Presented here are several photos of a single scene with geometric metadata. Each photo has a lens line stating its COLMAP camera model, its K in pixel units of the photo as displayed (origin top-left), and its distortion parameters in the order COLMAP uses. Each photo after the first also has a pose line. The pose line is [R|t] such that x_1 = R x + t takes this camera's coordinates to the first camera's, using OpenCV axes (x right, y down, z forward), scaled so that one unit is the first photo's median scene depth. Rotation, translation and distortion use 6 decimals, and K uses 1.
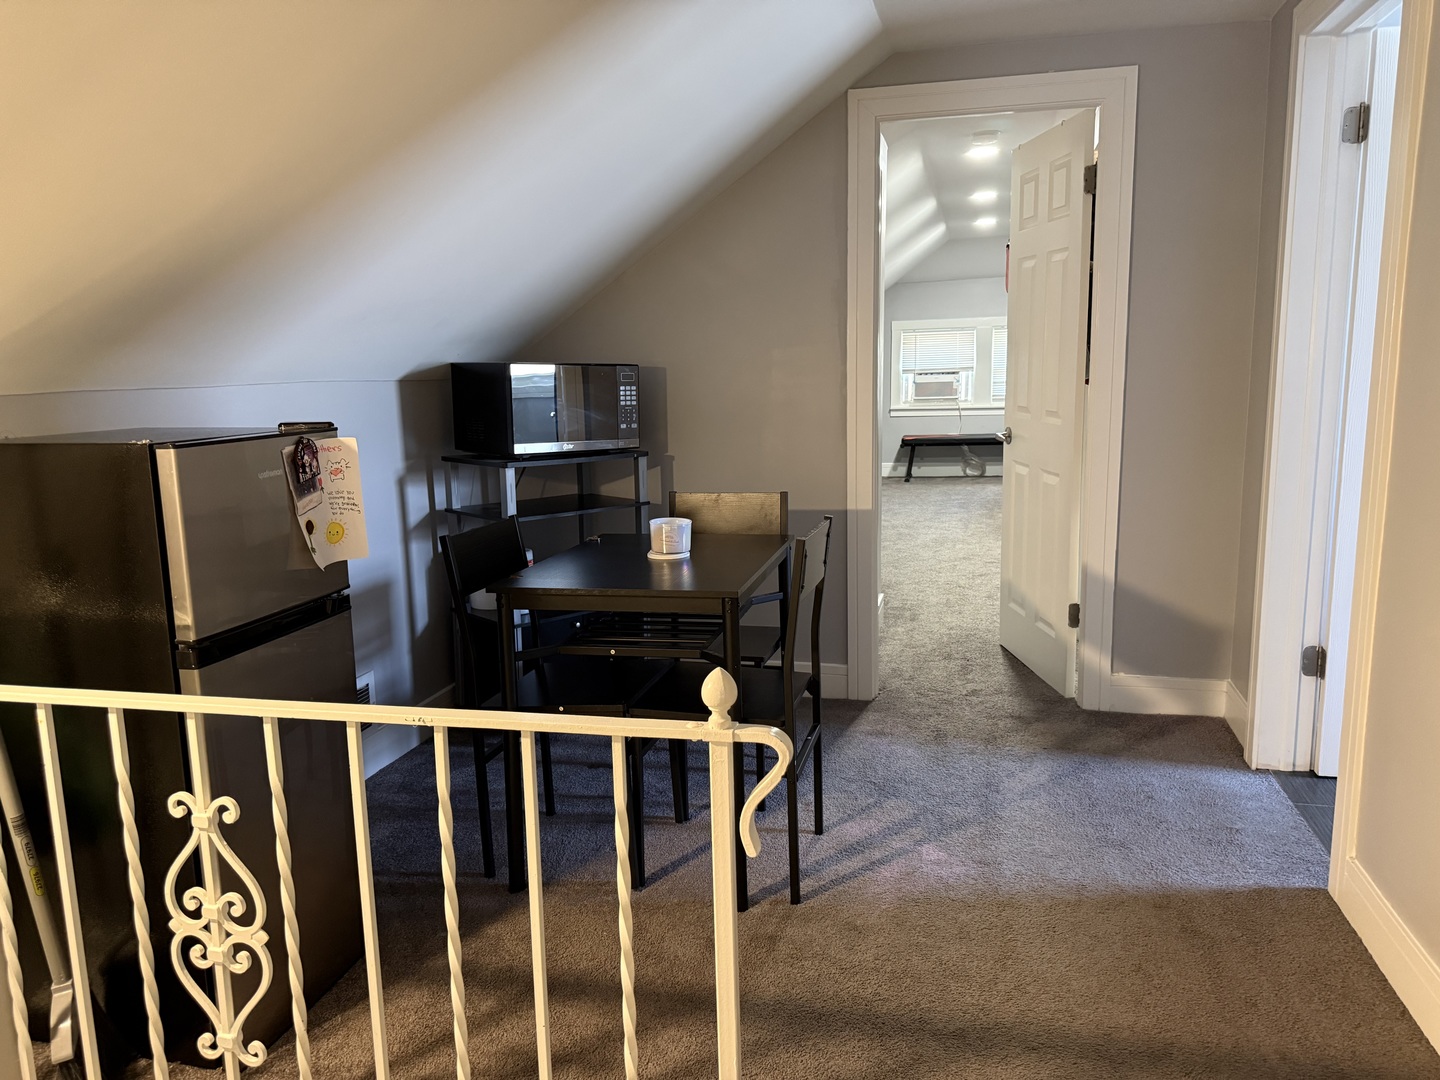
lens RADIAL K [[997.6, 0, 724.1], [0, 997.6, 530.0], [0, 0, 1]] dist [0.115594, -0.151659]
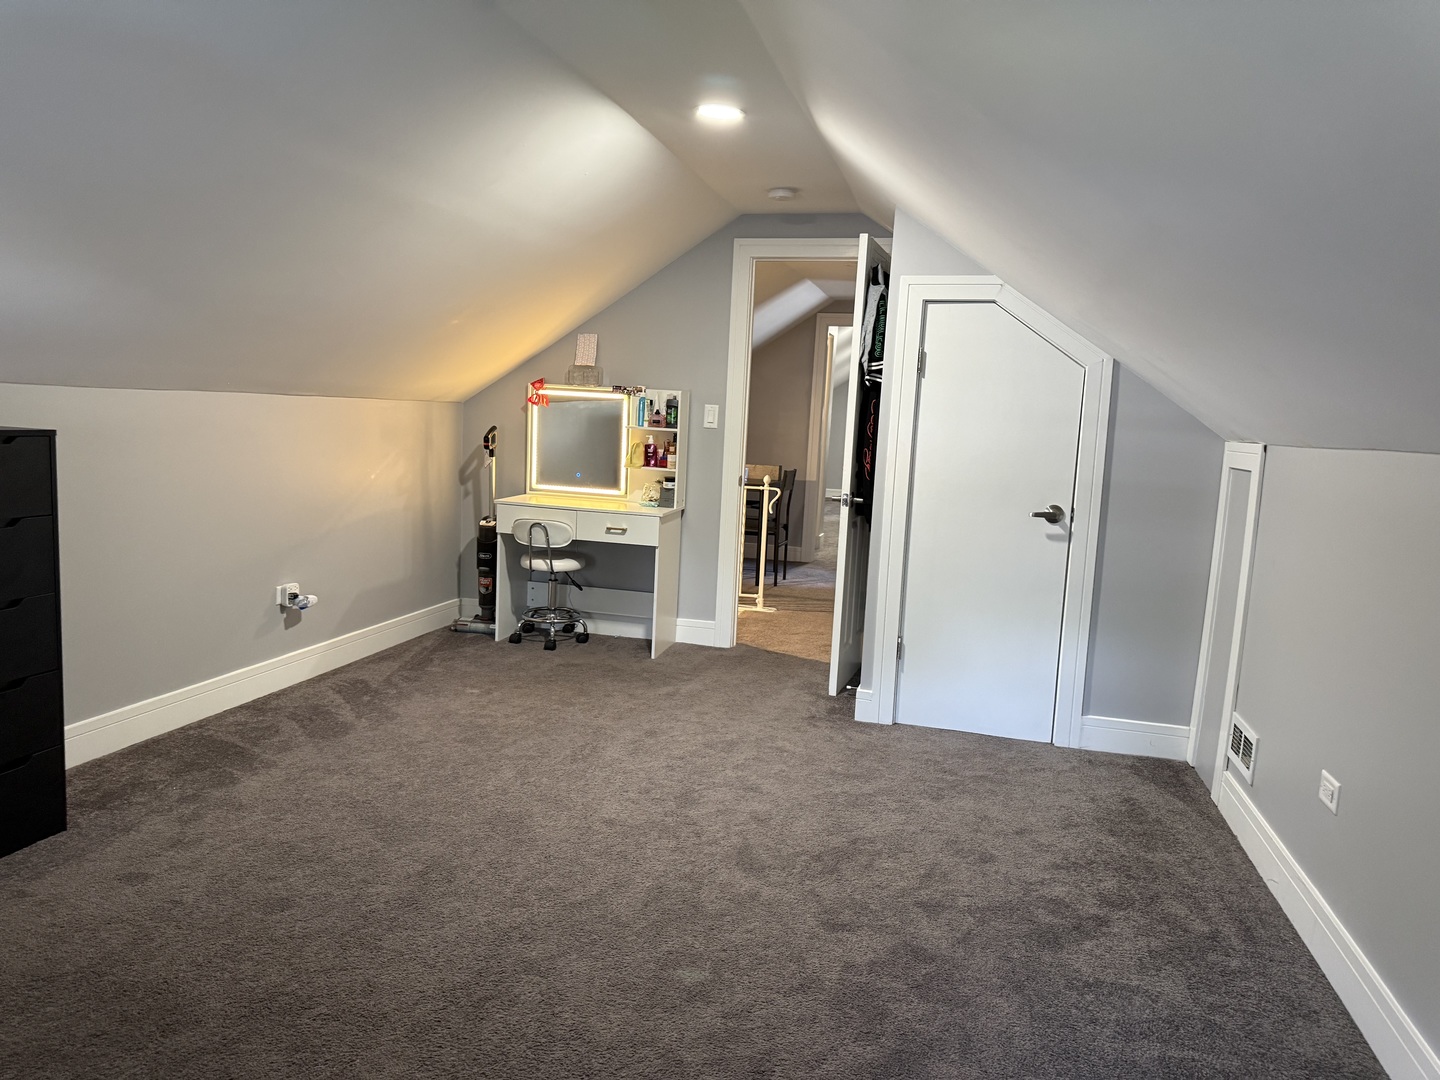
lens RADIAL K [[997.6, 0, 724.1], [0, 997.6, 530.0], [0, 0, 1]] dist [0.115594, -0.151659]
pose [[0.997822, 0.065959, 0.000335, -0.072508], [-0.065920, 0.997385, -0.029626, 0.192095], [-0.002288, 0.029539, 0.999561, -1.491215]]
